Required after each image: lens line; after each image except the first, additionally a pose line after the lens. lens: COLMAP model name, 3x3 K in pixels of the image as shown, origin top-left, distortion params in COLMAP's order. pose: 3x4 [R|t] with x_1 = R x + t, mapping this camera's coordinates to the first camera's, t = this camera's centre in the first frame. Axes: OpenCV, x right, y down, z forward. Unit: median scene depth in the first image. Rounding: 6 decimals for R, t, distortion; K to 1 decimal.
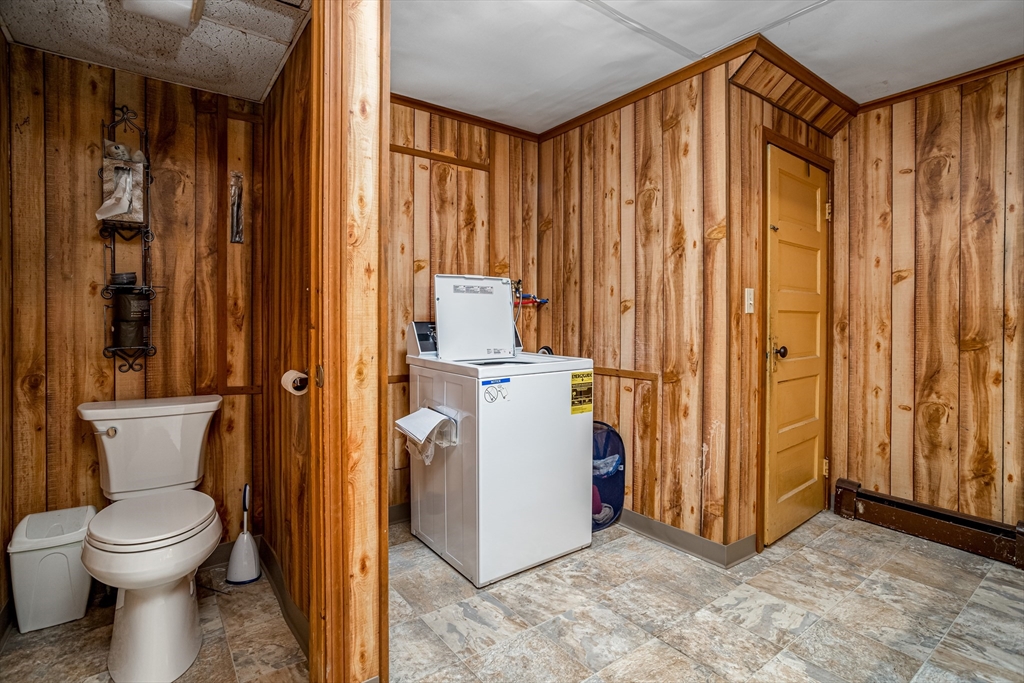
lens RADIAL K [[488.4, 0, 522.1], [0, 488.4, 325.0], [0, 0, 1]] dist [-0.028007, 0.011582]
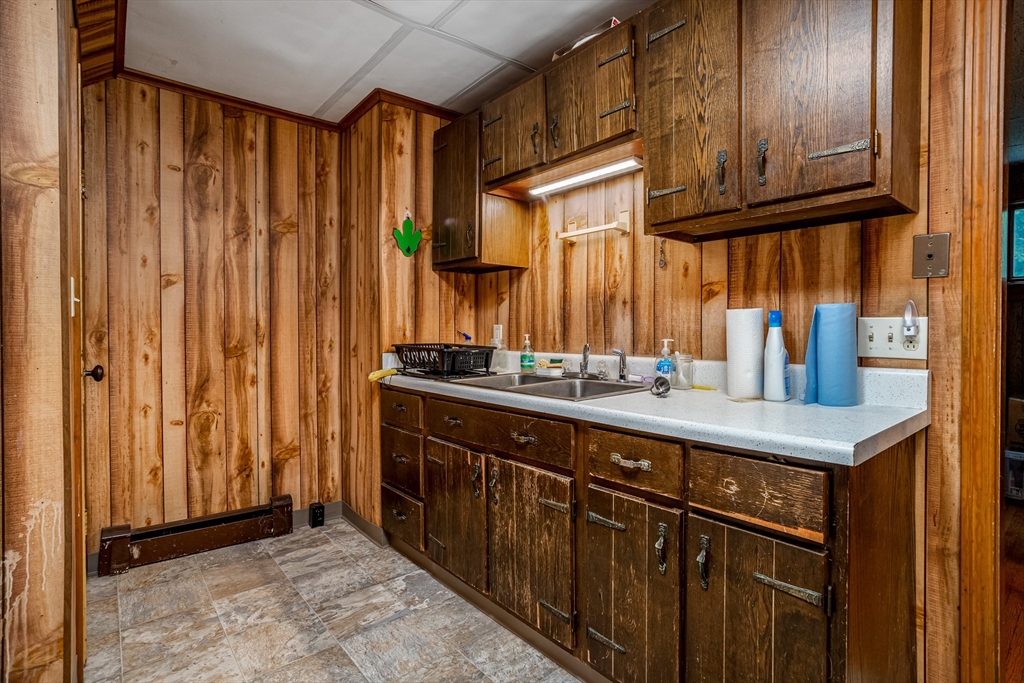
lens RADIAL K [[488.4, 0, 514.1], [0, 488.4, 335.8], [0, 0, 1]] dist [-0.028007, 0.011582]
pose [[-0.026273, -0.010408, 0.999601, -0.156642], [0.008127, 0.999911, 0.010625, -0.000706], [-0.999622, 0.008403, -0.026186, 0.385320]]
